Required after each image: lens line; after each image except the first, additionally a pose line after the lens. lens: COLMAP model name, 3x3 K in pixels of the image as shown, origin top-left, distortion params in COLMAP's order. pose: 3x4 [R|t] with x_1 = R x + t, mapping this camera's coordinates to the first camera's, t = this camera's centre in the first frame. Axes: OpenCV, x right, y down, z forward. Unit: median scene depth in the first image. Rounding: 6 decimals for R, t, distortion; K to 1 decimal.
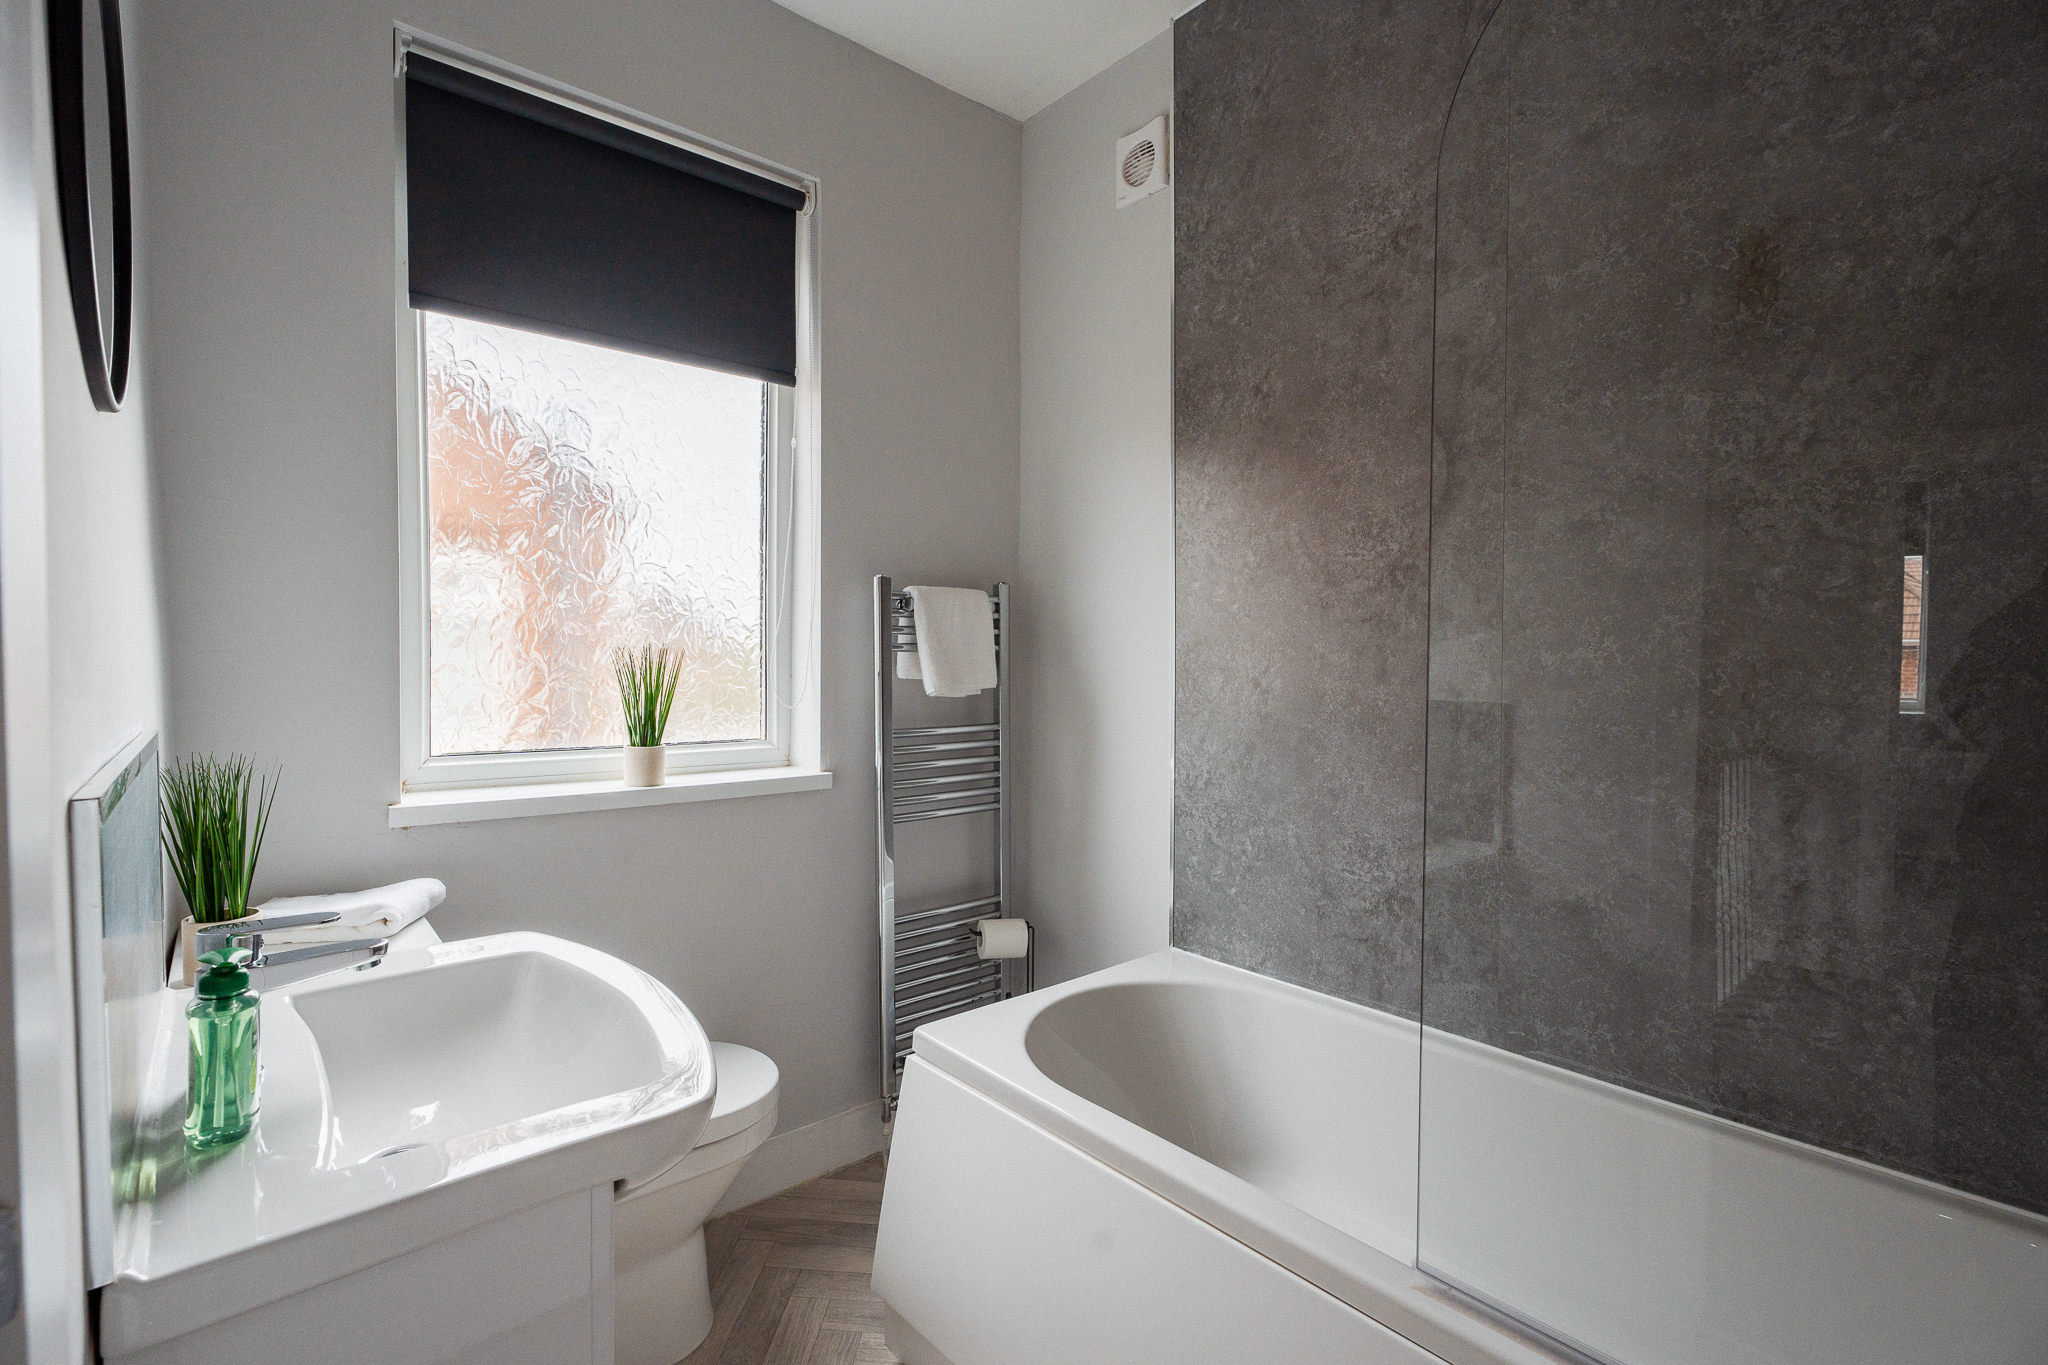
lens RADIAL K [[934.6, 0, 1023.9], [0, 934.6, 670.0], [0, 0, 1]] dist [-0.001516, 0.000054]
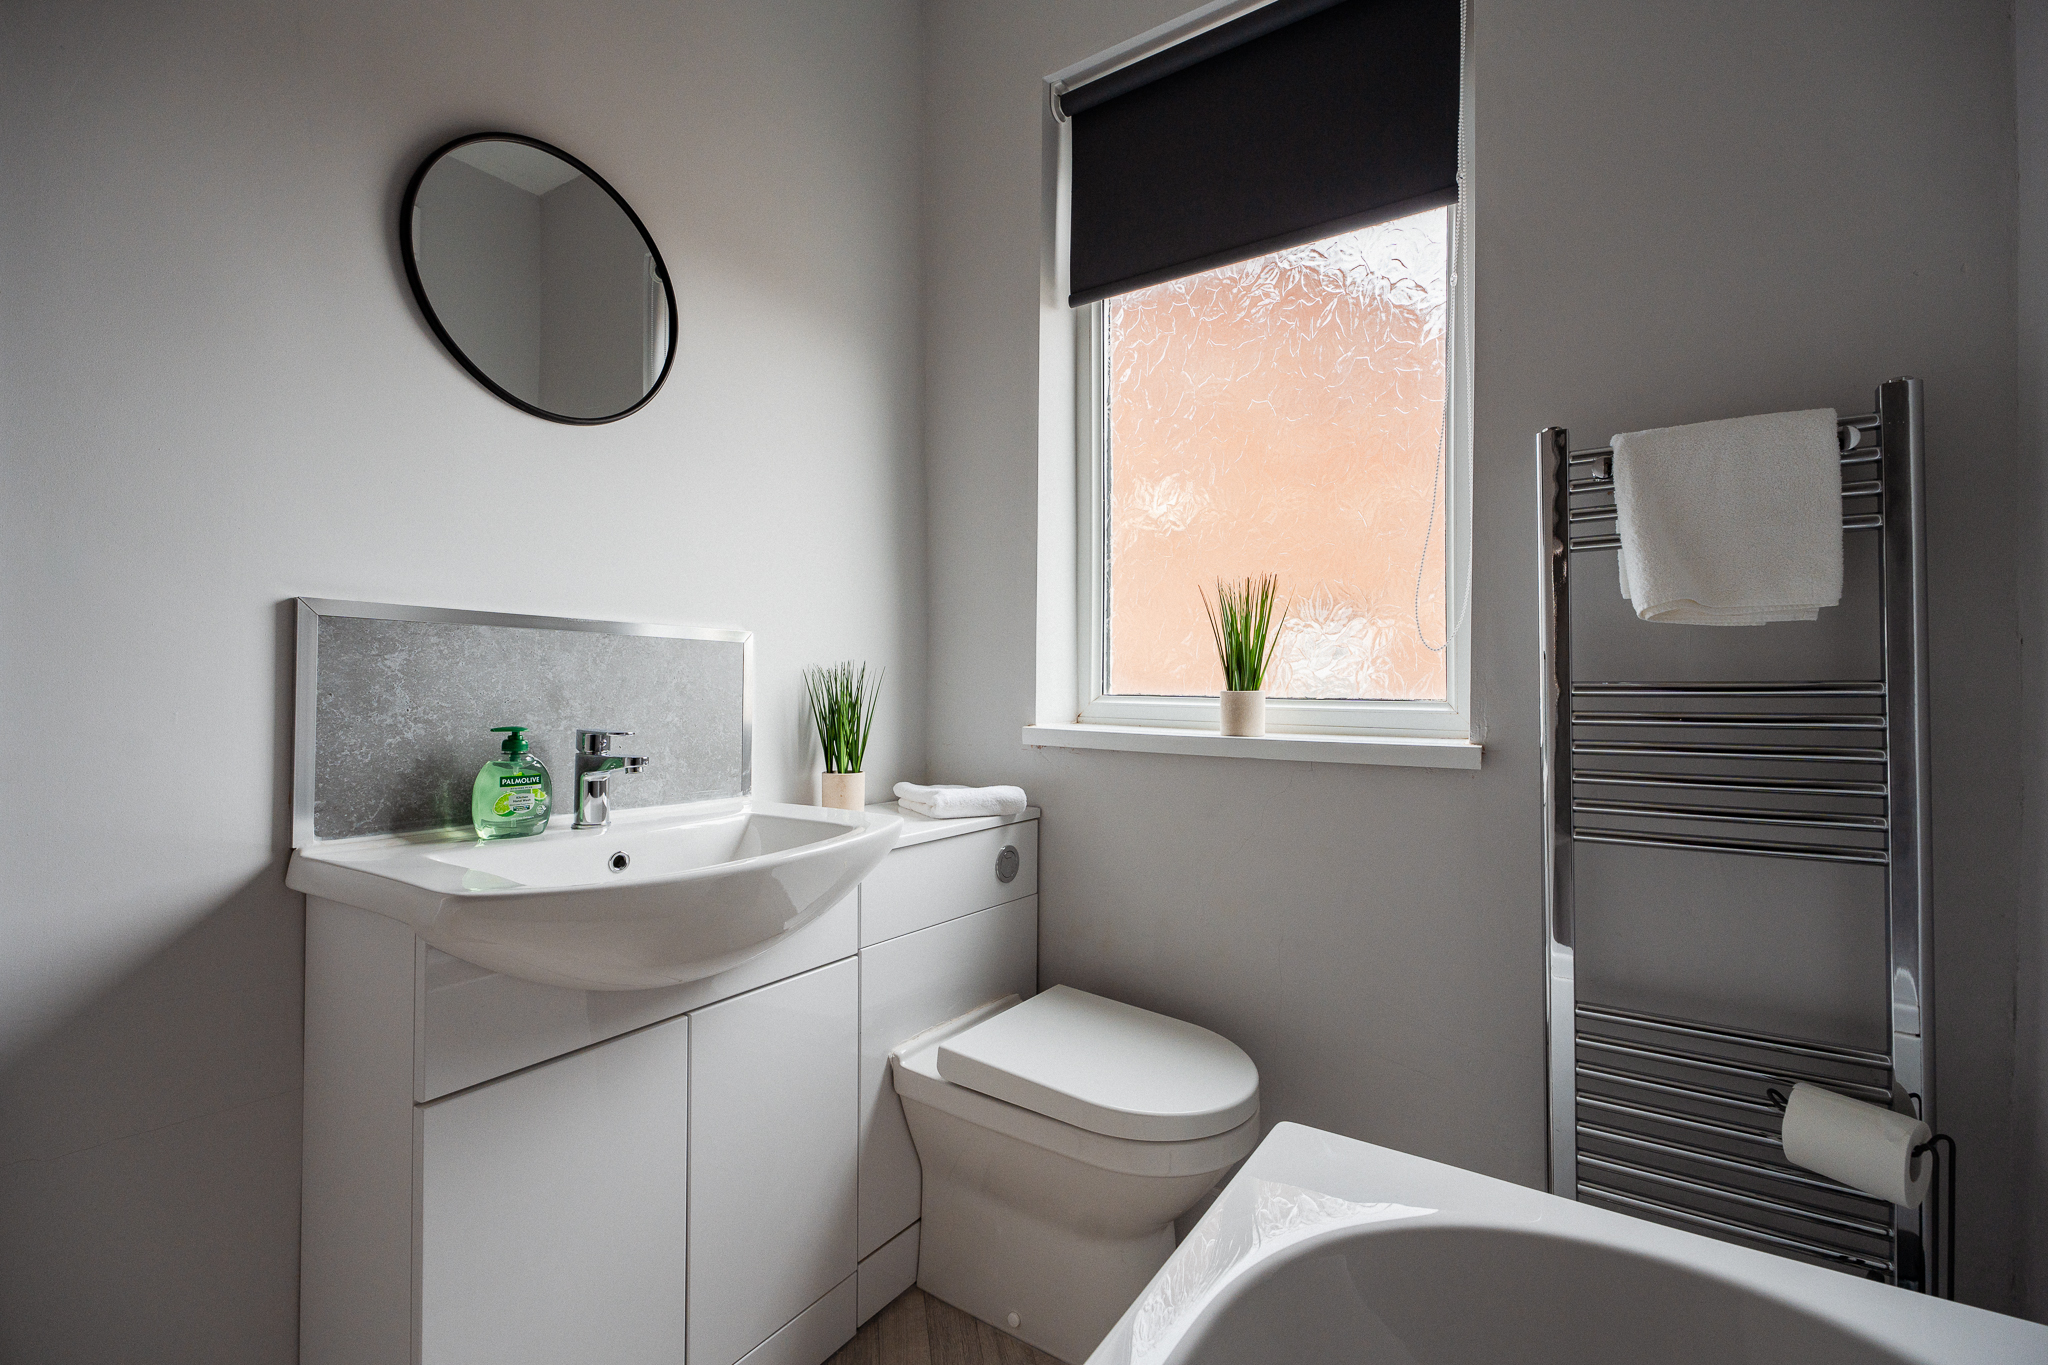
lens RADIAL K [[934.6, 0, 1023.9], [0, 934.6, 670.0], [0, 0, 1]] dist [-0.001516, 0.000054]
pose [[0.244153, -0.023661, -0.969448, 0.357948], [-0.017409, 0.999434, -0.028778, 0.080643], [0.969580, 0.023903, 0.243603, 0.525922]]
